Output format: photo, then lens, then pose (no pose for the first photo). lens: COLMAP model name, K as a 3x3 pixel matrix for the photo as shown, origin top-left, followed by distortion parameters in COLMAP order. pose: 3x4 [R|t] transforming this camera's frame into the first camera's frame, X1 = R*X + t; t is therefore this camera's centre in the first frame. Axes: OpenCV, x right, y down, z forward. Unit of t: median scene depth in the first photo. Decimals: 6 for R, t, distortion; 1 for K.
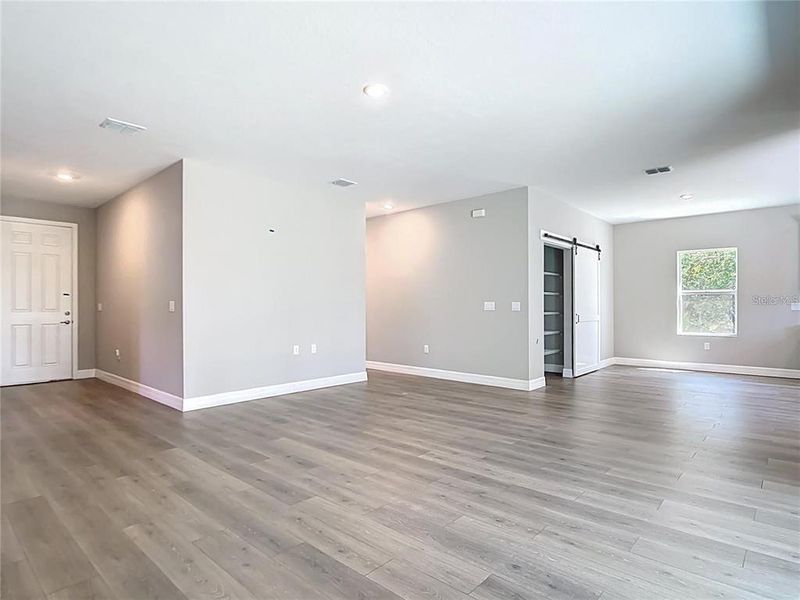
lens RADIAL K [[423.6, 0, 401.8], [0, 423.6, 304.9], [0, 0, 1]] dist [-0.002467, -0.000259]
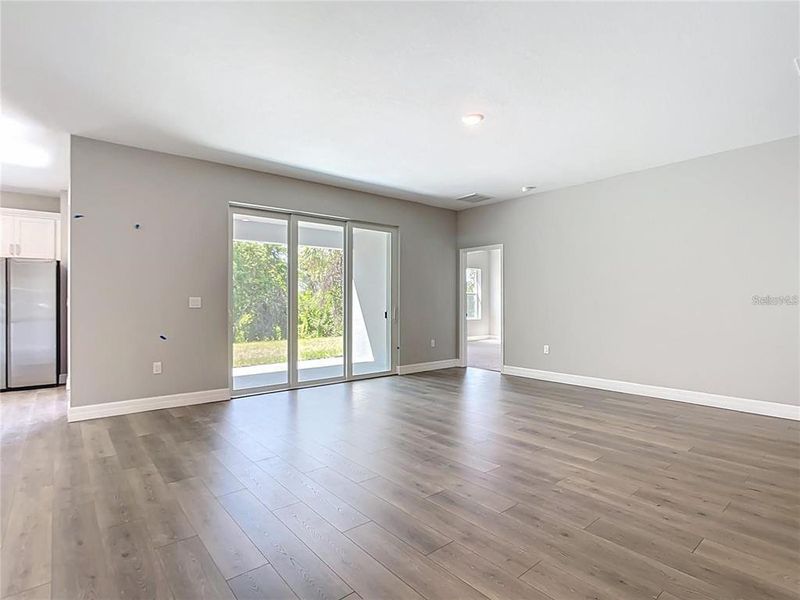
lens RADIAL K [[423.6, 0, 401.8], [0, 423.6, 304.9], [0, 0, 1]] dist [-0.002467, -0.000259]
pose [[-0.990823, 0.003184, 0.135129, -0.022322], [0.003586, 0.999990, 0.002735, 0.002137], [-0.135119, 0.003194, -0.990824, 2.131733]]
